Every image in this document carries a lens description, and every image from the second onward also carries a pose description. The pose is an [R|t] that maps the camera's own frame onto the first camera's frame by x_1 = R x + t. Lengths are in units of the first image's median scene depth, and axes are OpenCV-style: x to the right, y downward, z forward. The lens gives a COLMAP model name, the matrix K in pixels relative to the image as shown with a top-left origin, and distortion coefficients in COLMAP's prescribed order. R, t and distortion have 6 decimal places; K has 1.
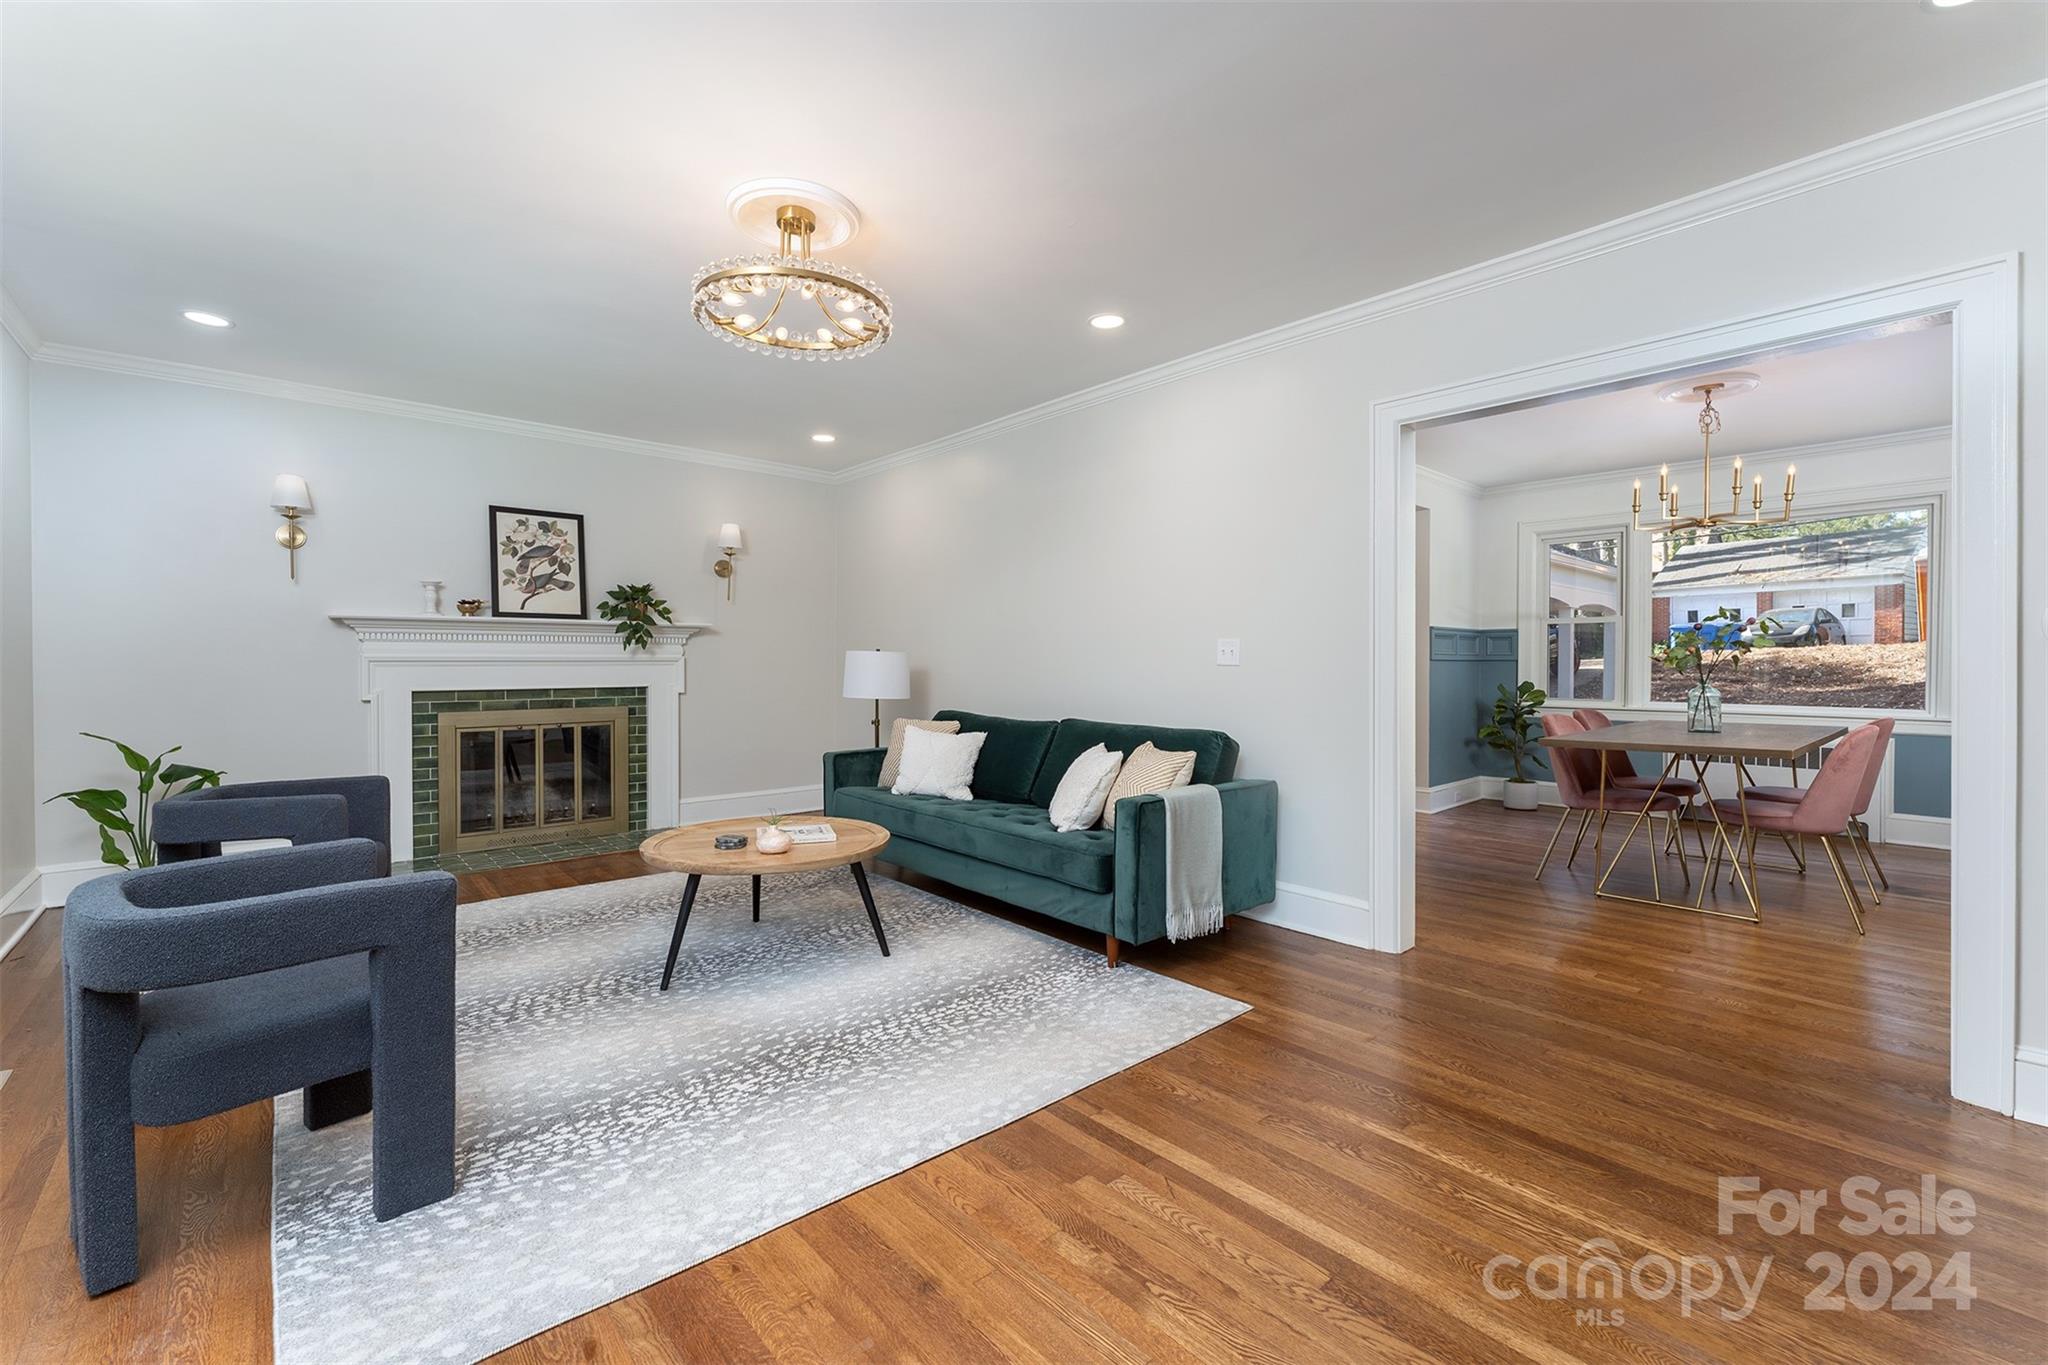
lens RADIAL K [[875.2, 0, 1021.7], [0, 875.2, 670.9], [0, 0, 1]] dist [-0.000509, -0.000132]
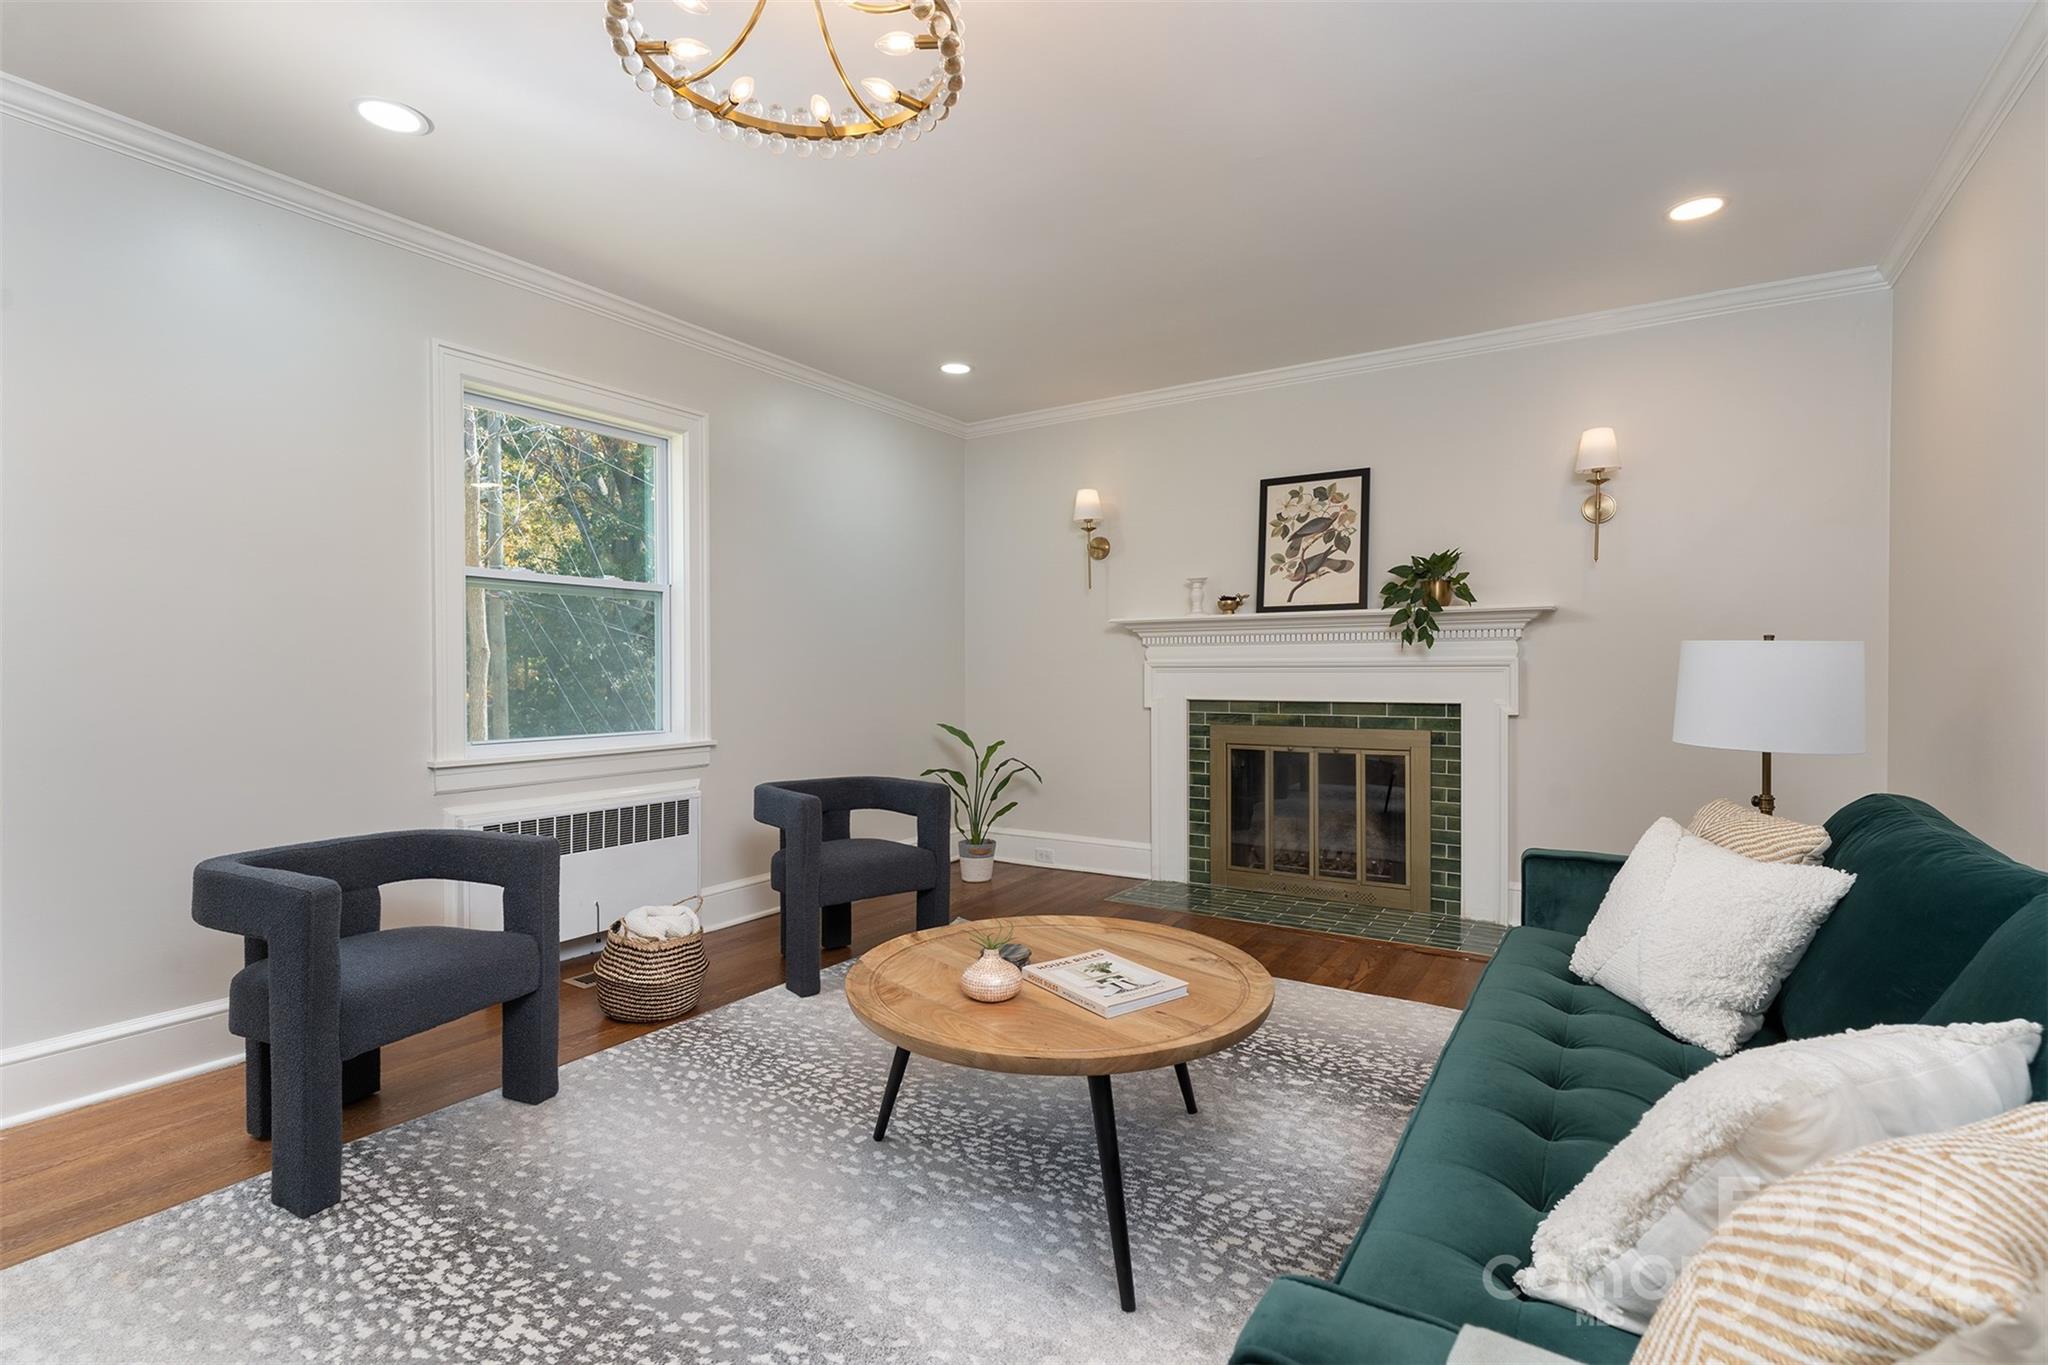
lens RADIAL K [[943.1, 0, 1026.4], [0, 943.1, 677.7], [0, 0, 1]] dist [-0.005372, -0.000540]
pose [[0.262841, 0.007538, -0.964810, 0.196968], [-0.008163, 0.999951, 0.005588, -0.003554], [0.964805, 0.006407, 0.262890, 0.531691]]
